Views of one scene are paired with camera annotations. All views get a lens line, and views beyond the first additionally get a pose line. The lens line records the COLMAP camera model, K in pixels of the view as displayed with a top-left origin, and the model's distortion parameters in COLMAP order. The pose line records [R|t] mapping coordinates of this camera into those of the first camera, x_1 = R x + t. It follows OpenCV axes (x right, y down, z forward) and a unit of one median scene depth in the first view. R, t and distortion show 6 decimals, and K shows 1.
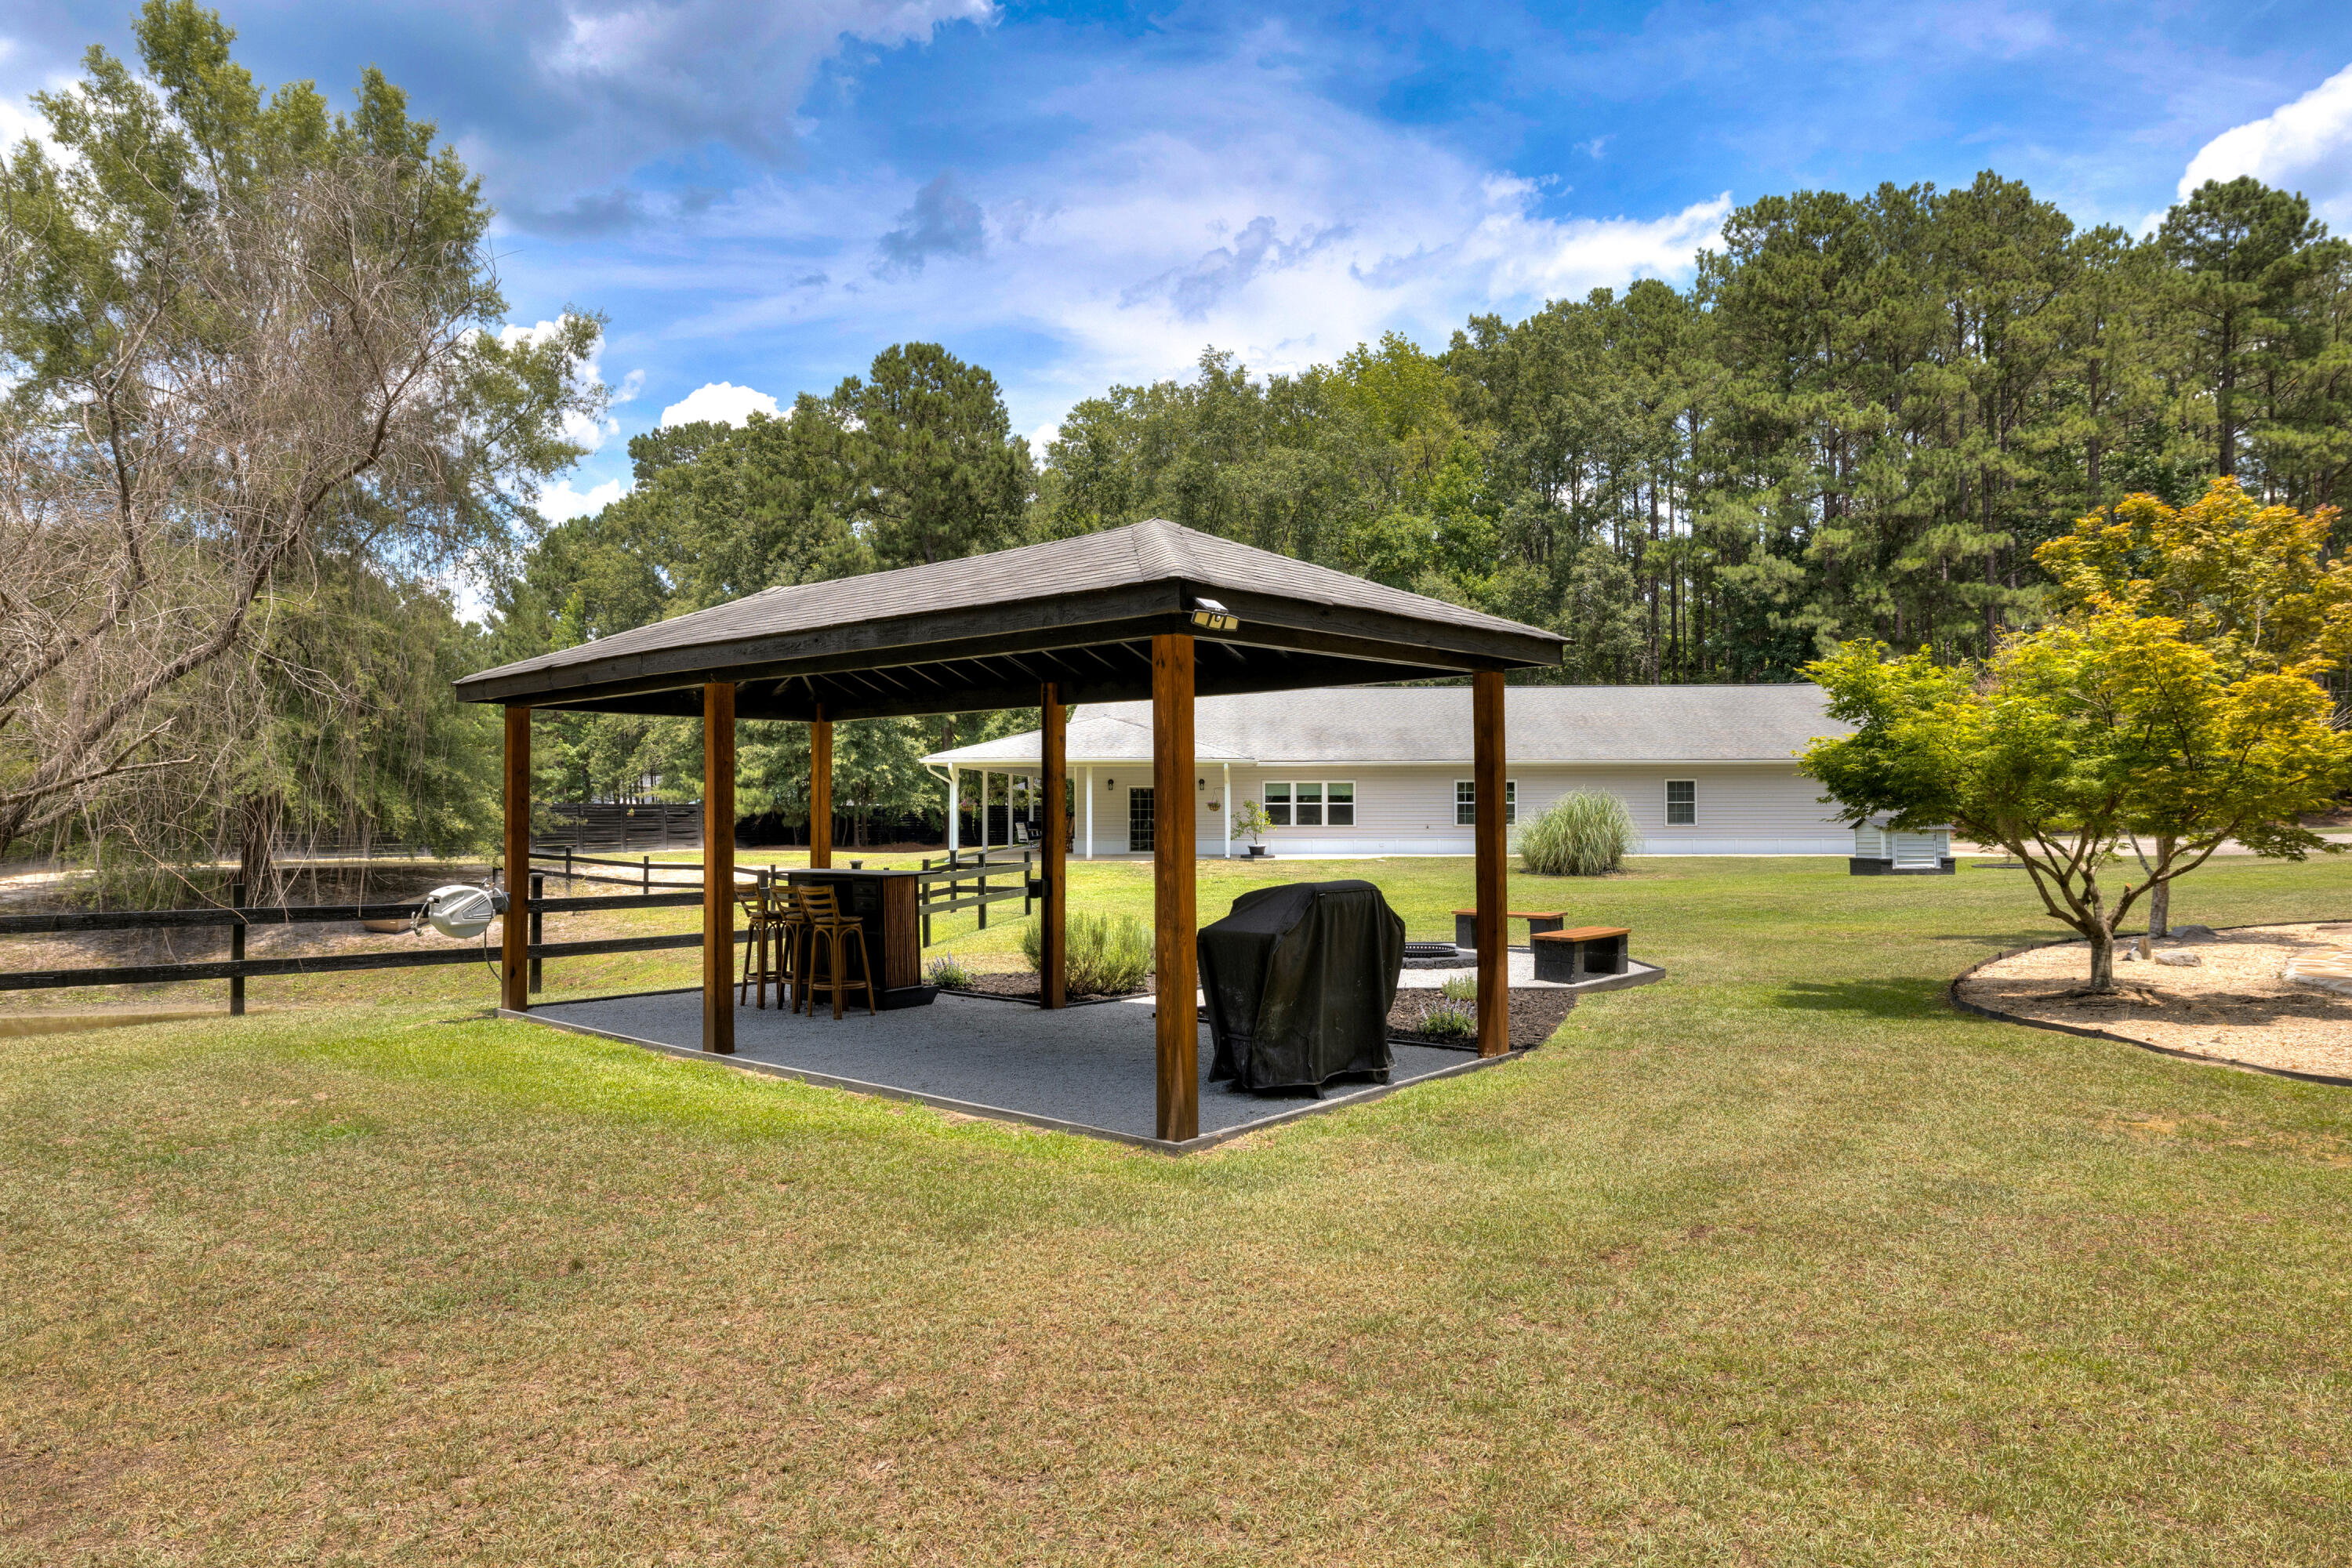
lens RADIAL K [[1449.3, 0, 1176.0], [0, 1449.3, 784.0], [0, 0, 1]] dist [-0.001225, -0.000295]
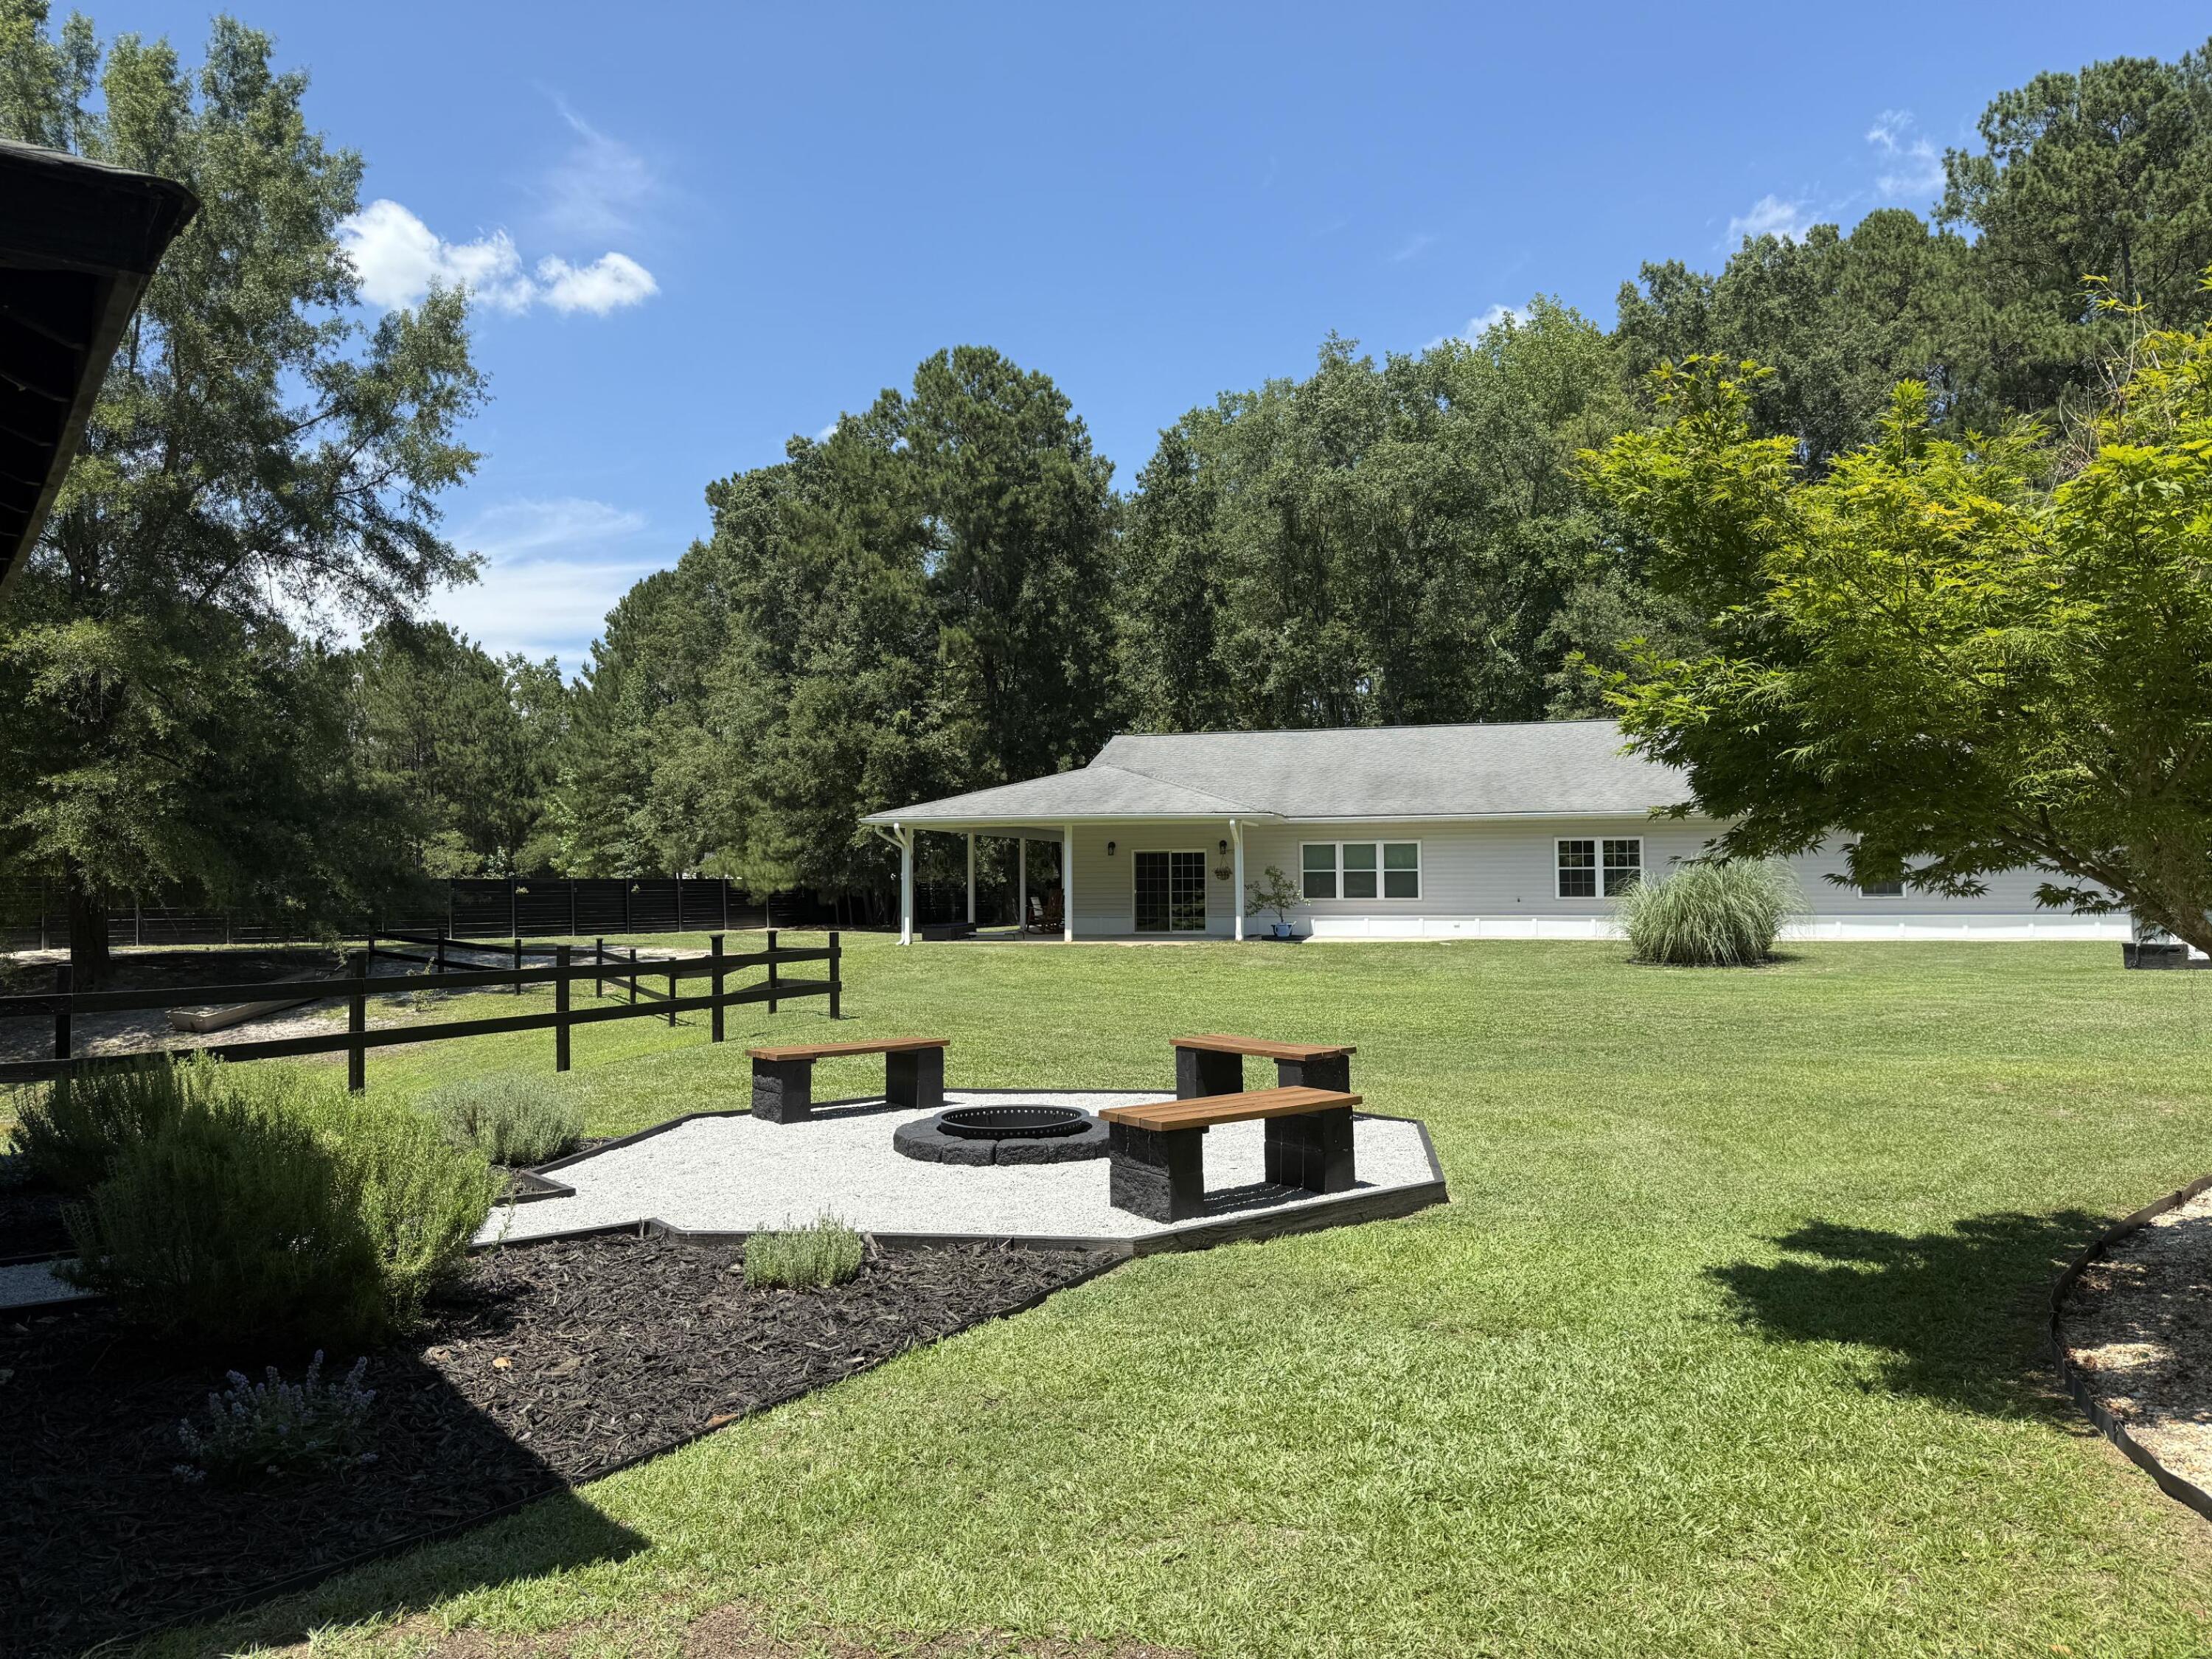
lens RADIAL K [[1540.0, 0, 1106.0], [0, 1540.0, 829.5], [0, 0, 1]] dist [0.036484, -0.038783]
pose [[0.980435, -0.011141, -0.196528, 0.084289], [0.006939, 0.999733, -0.022060, 0.006208], [0.196721, 0.020264, 0.980250, 0.115664]]
